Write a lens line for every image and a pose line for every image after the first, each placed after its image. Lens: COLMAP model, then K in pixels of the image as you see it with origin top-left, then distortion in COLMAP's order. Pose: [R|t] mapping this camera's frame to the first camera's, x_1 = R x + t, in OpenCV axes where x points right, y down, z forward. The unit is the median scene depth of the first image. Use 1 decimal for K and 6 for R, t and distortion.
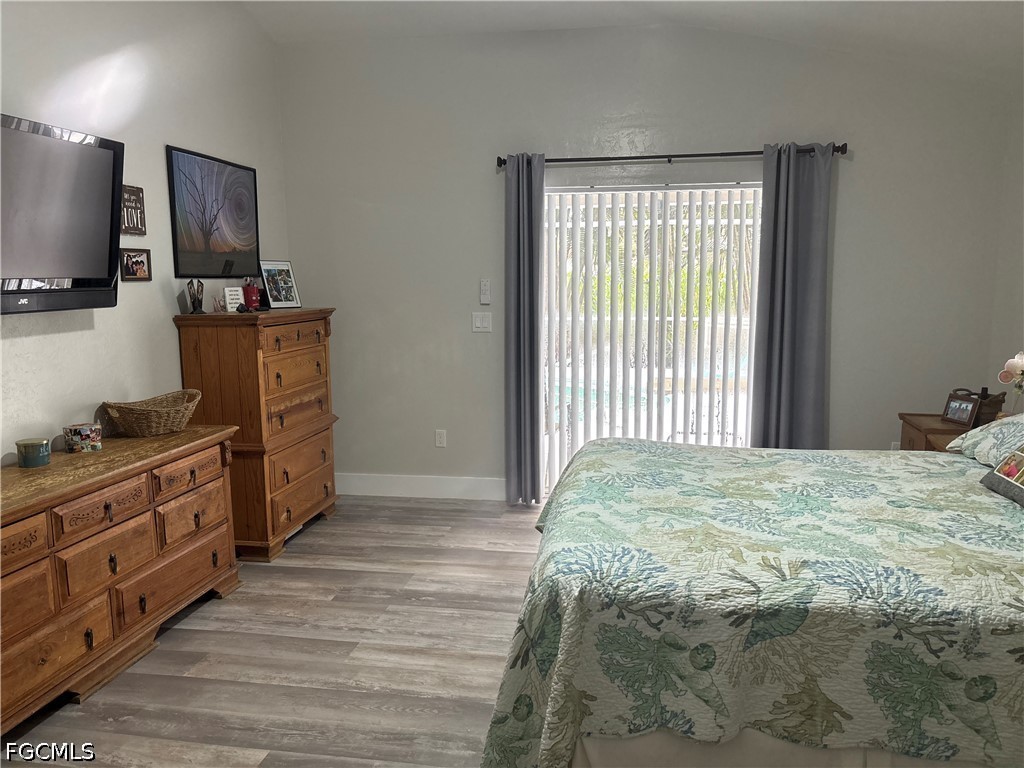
lens RADIAL K [[771.7, 0, 507.9], [0, 771.7, 386.4], [0, 0, 1]] dist [0.056498, -0.069392]
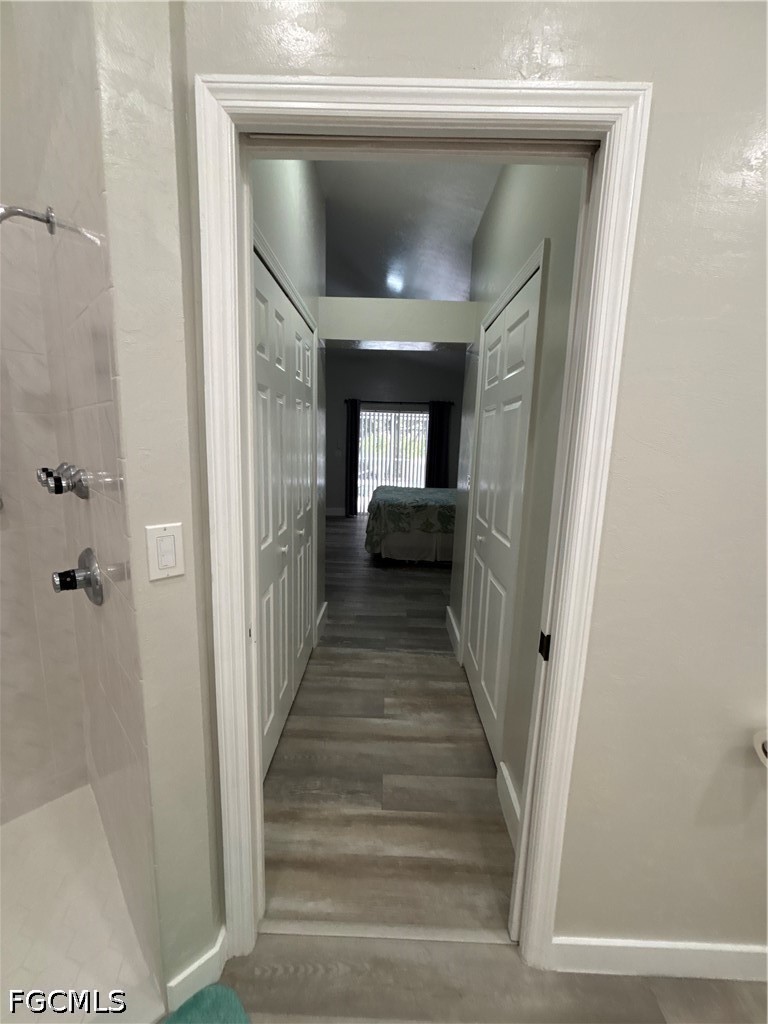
lens RADIAL K [[411.8, 0, 385.5], [0, 411.8, 512.1], [0, 0, 1]] dist [0.000070, -0.000157]
pose [[0.984249, 0.002914, 0.176763, -0.273548], [-0.008835, 0.999426, 0.032720, 0.173625], [-0.176566, -0.033766, 0.983709, -1.205145]]
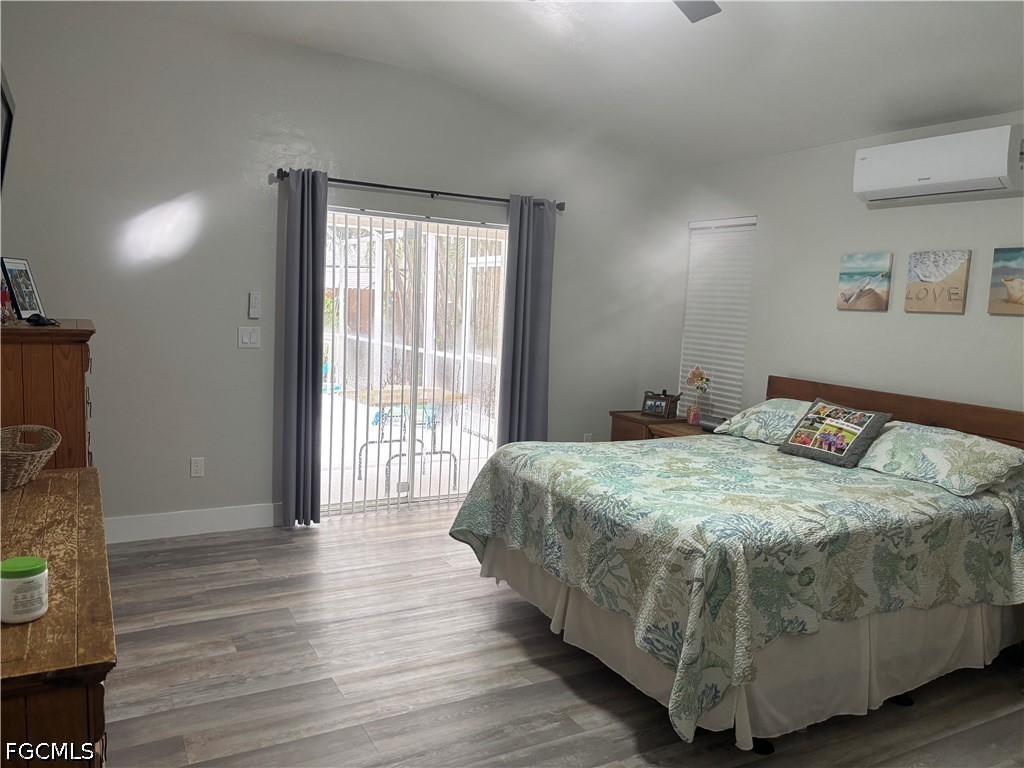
lens RADIAL K [[771.7, 0, 513.3], [0, 771.7, 381.2], [0, 0, 1]] dist [0.056498, -0.069392]
pose [[0.775357, -0.025774, 0.630997, -0.798893], [0.039331, 0.999198, -0.007516, -0.023473], [-0.630297, 0.030645, 0.775749, 0.142755]]
